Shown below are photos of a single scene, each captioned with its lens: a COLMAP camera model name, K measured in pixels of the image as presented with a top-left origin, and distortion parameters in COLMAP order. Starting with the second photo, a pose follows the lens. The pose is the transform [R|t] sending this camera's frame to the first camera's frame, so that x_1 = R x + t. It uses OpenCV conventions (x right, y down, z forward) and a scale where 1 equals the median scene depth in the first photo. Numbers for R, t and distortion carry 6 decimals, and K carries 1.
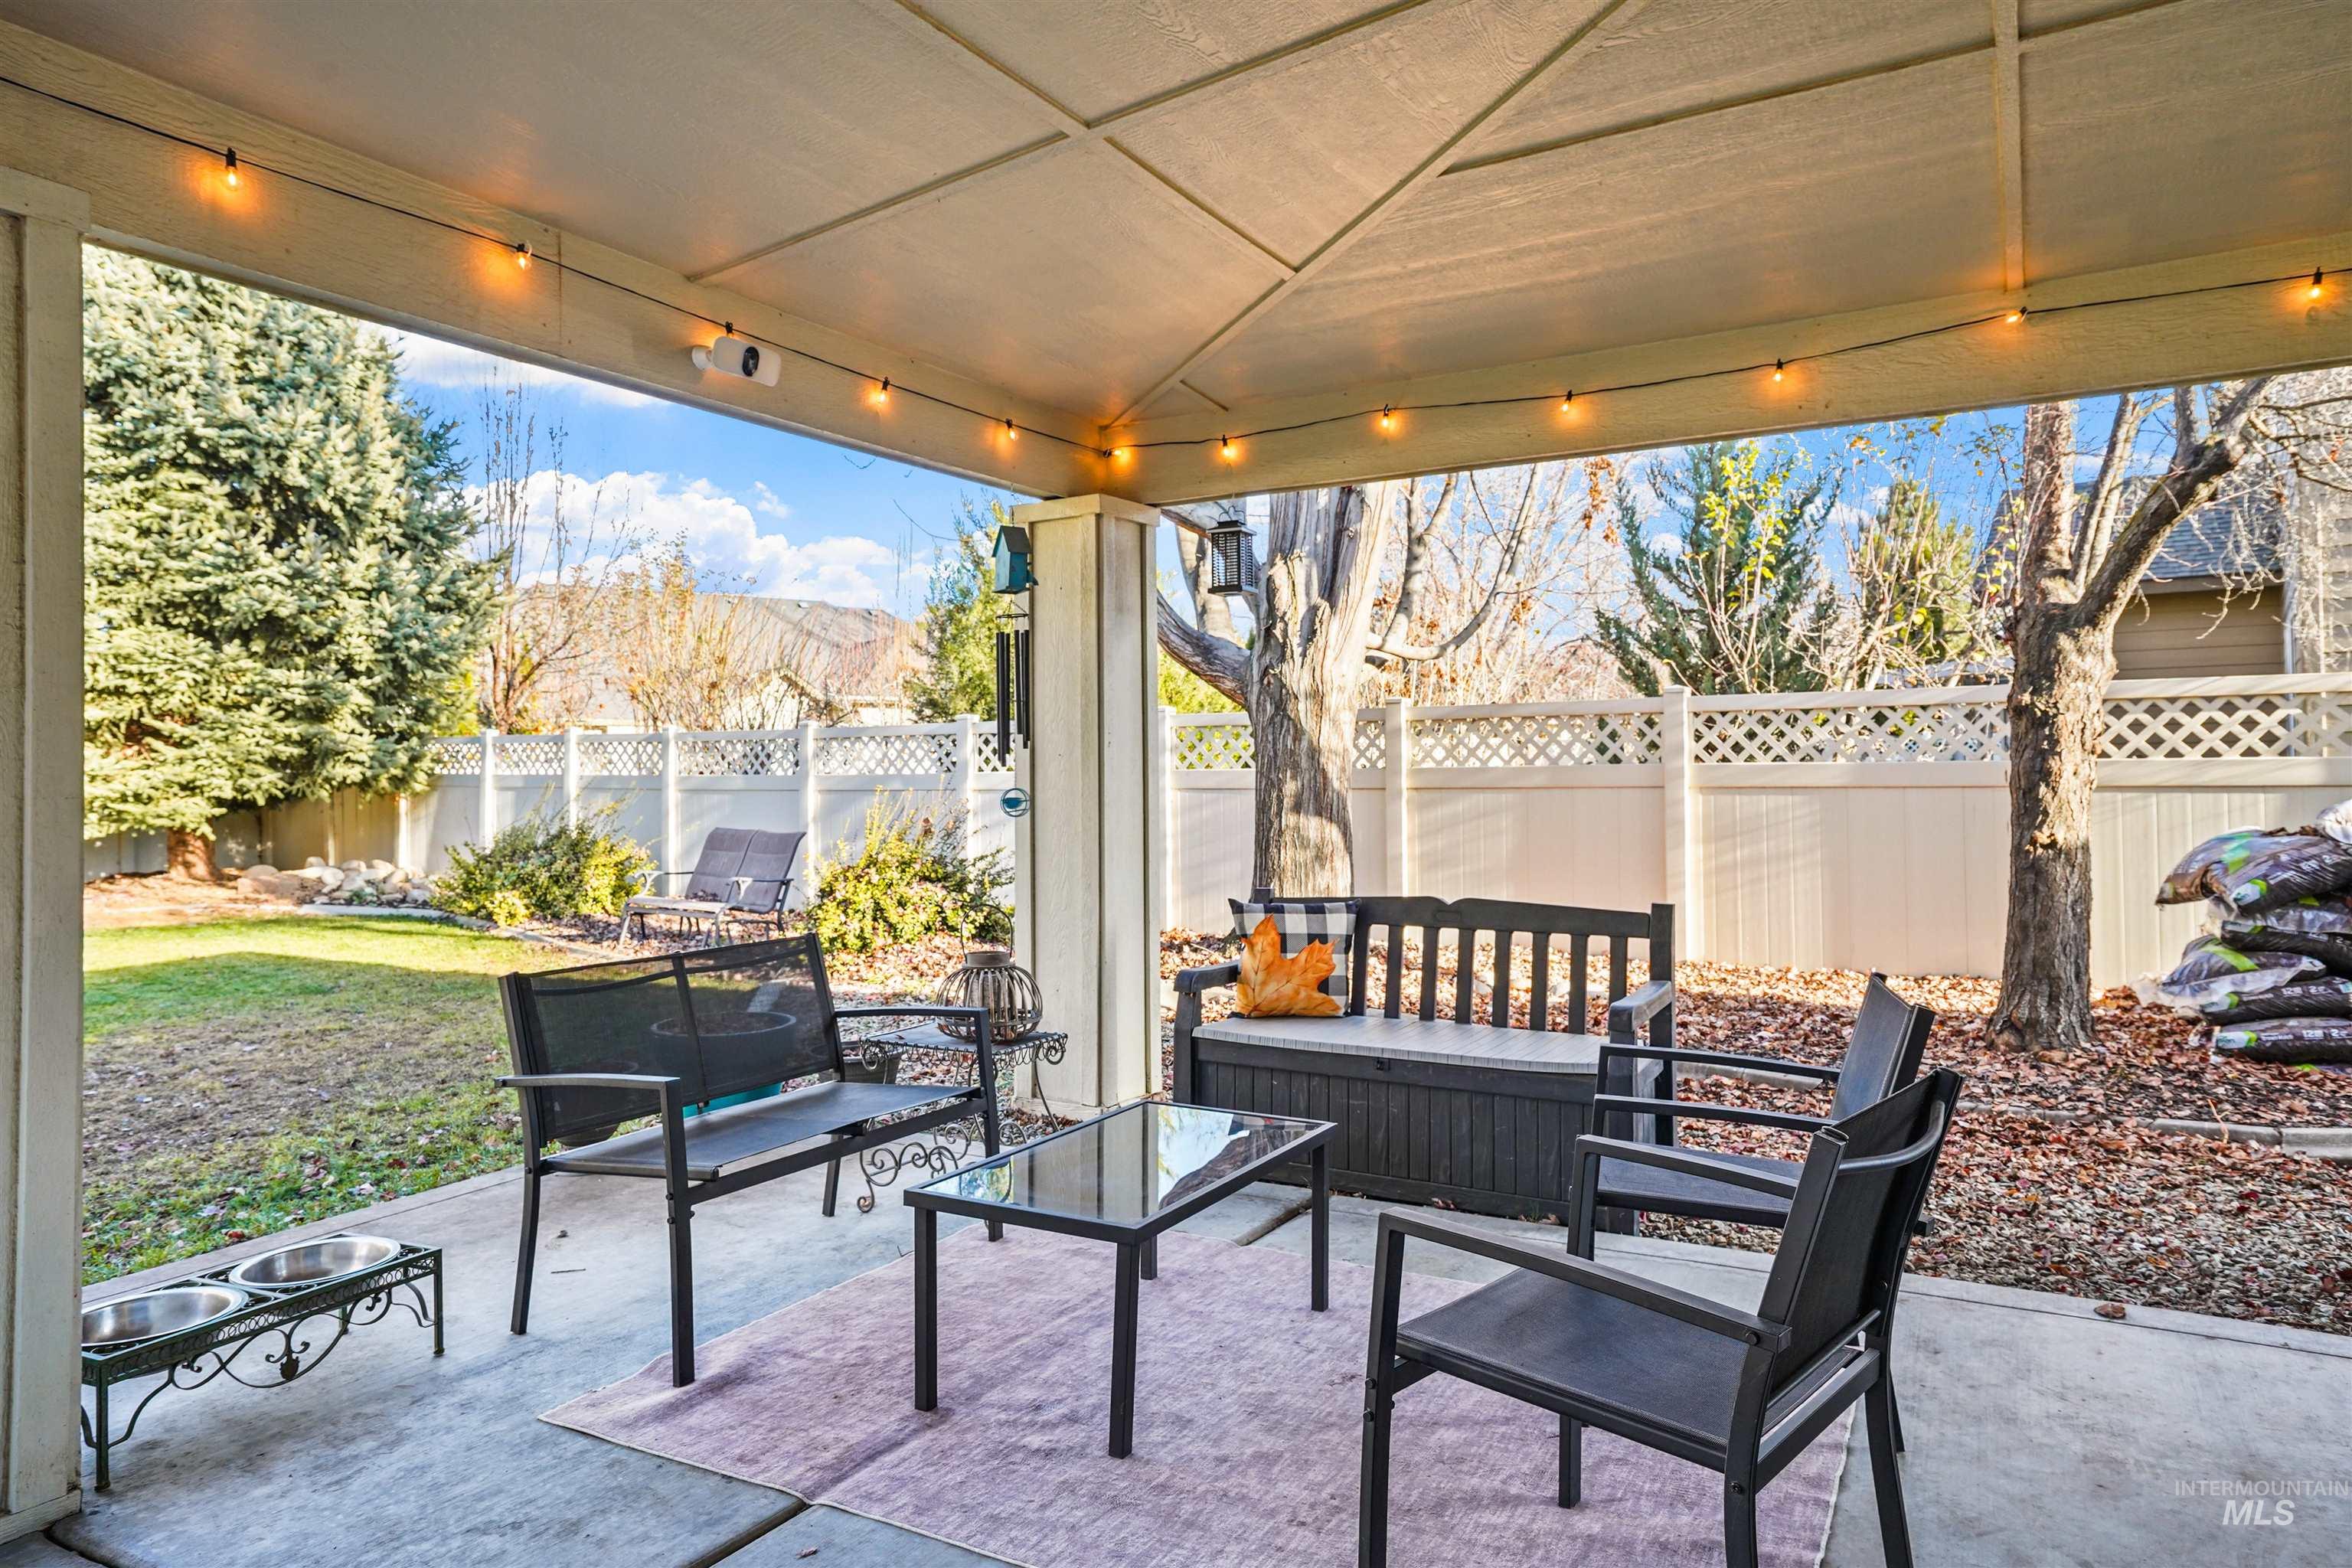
lens RADIAL K [[1418.9, 0, 1169.3], [0, 1418.9, 772.3], [0, 0, 1]] dist [0.000988, 0.000733]
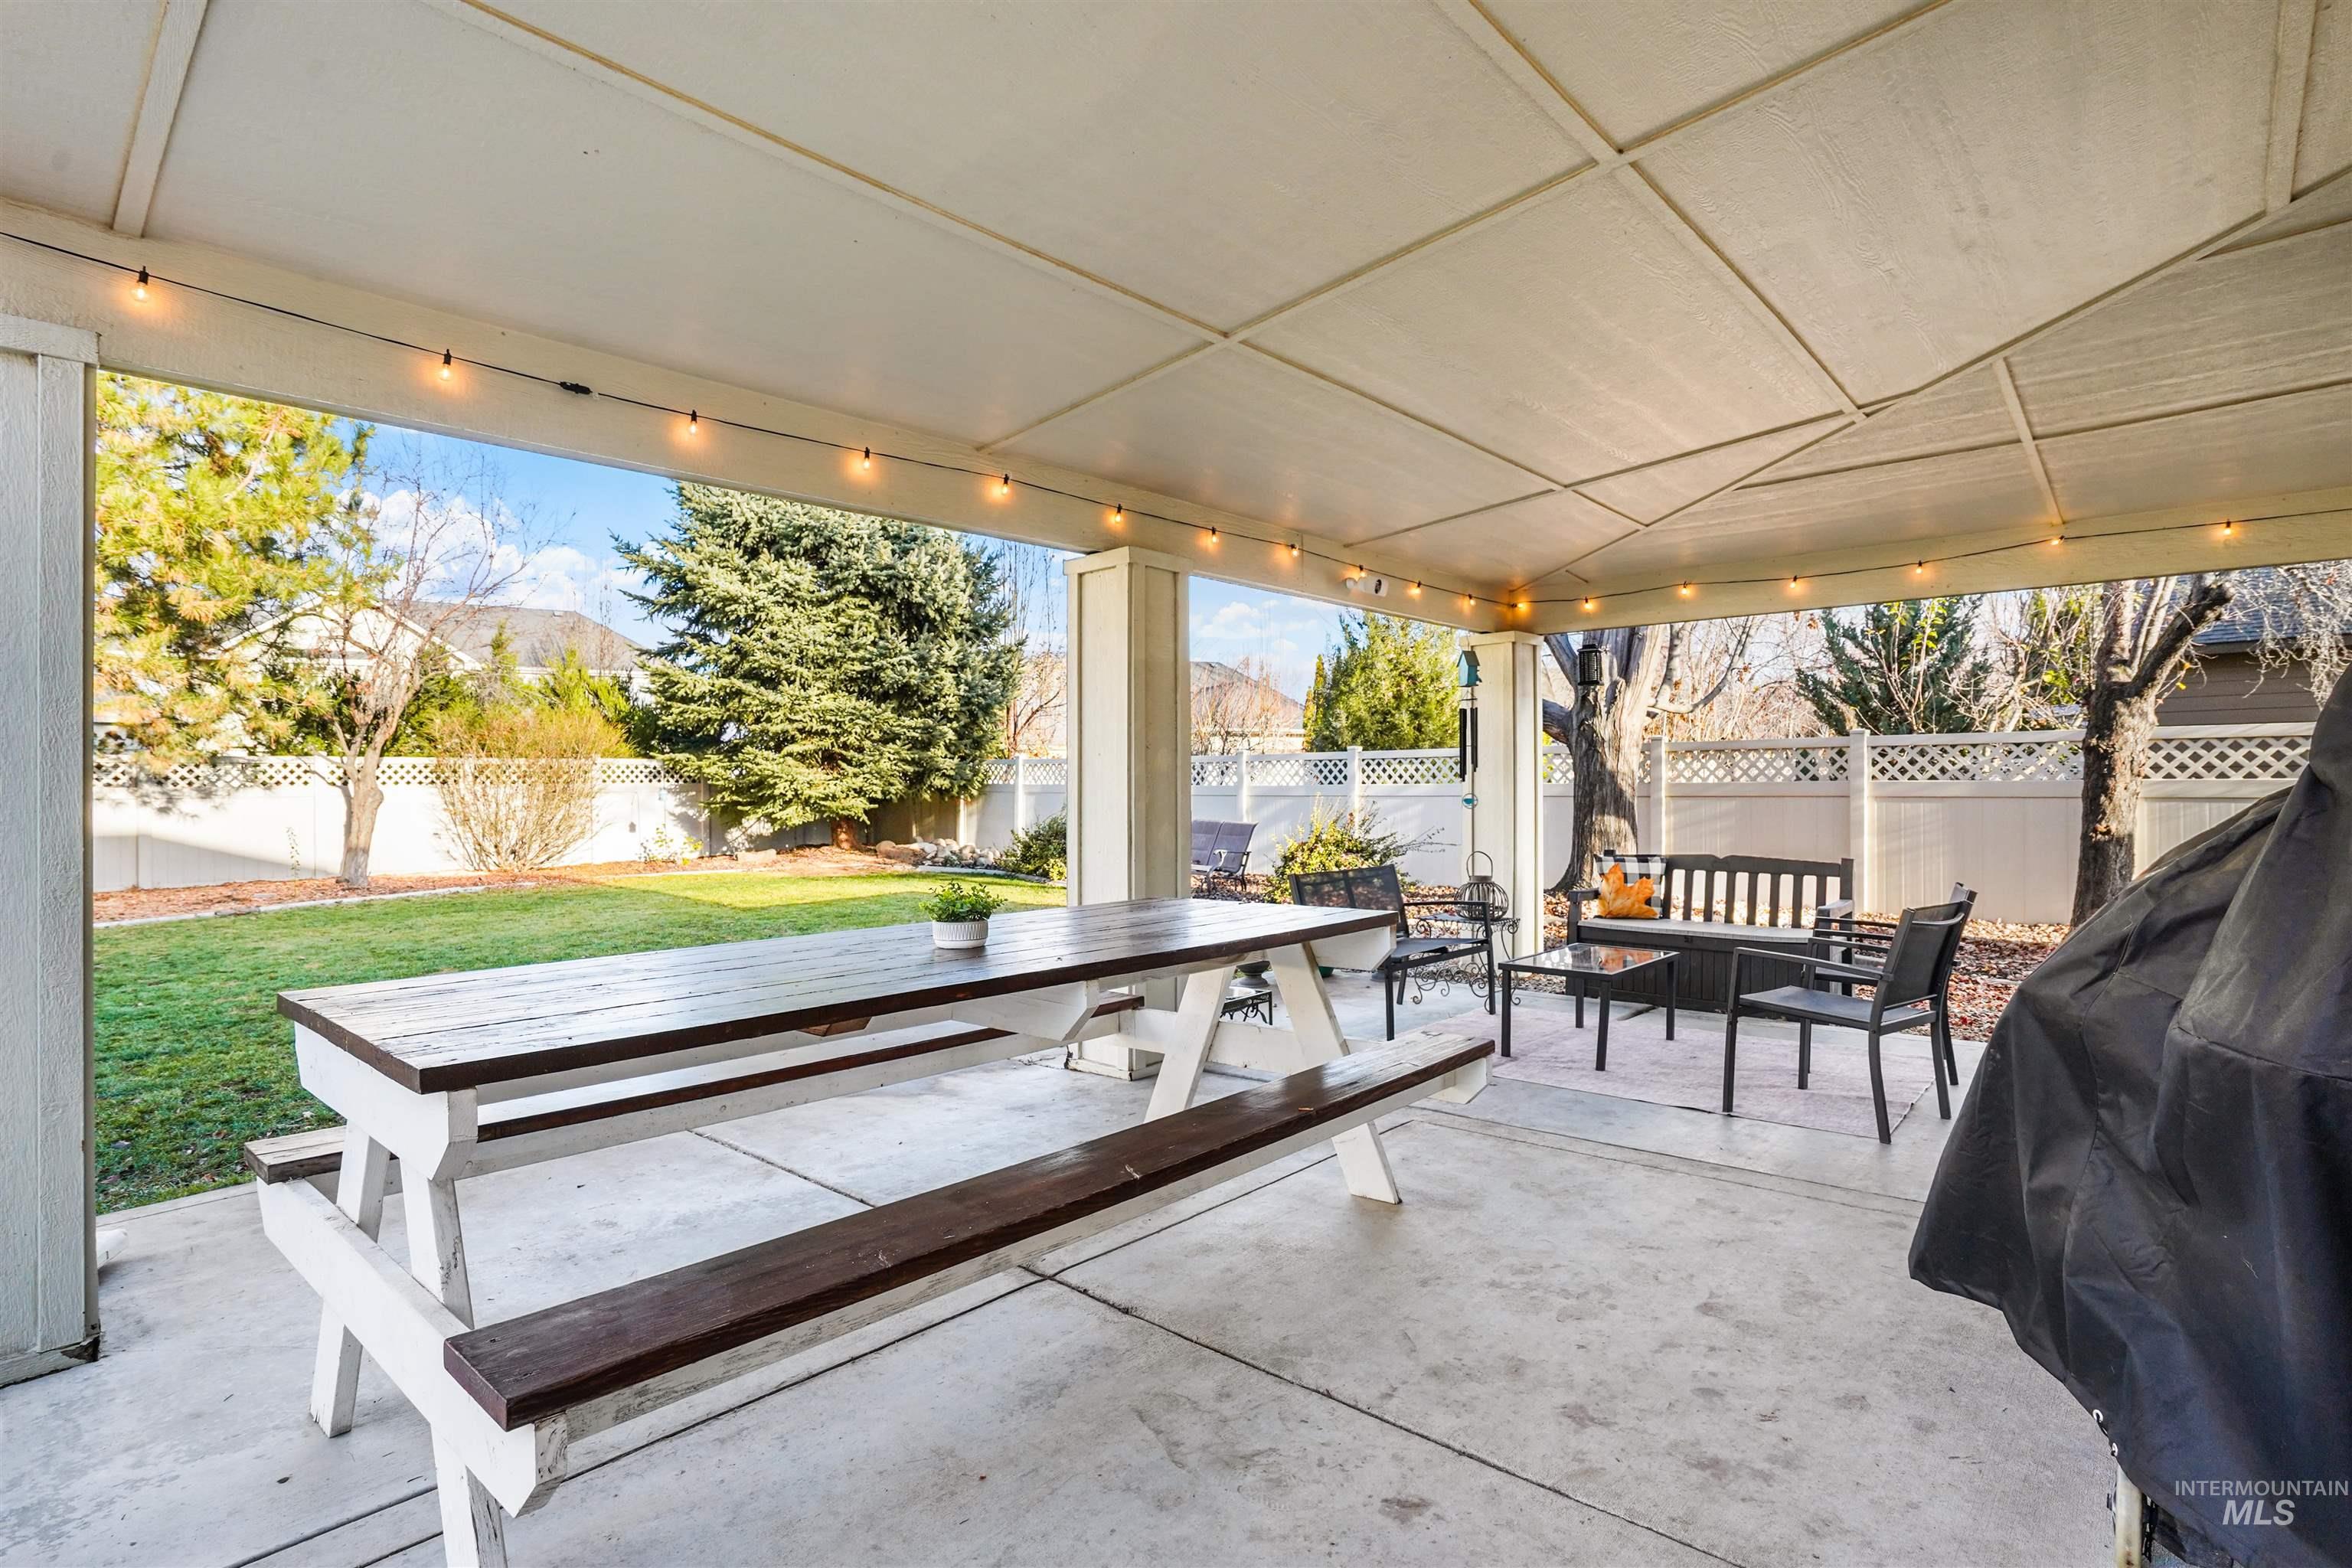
lens RADIAL K [[1148.5, 0, 1182.2], [0, 1148.5, 798.7], [0, 0, 1]] dist [-0.022881, 0.005820]
pose [[0.981217, 0.007380, -0.192768, -0.112423], [-0.005089, 0.999910, 0.012377, 0.001192], [0.192842, -0.011163, 0.981166, -0.322369]]
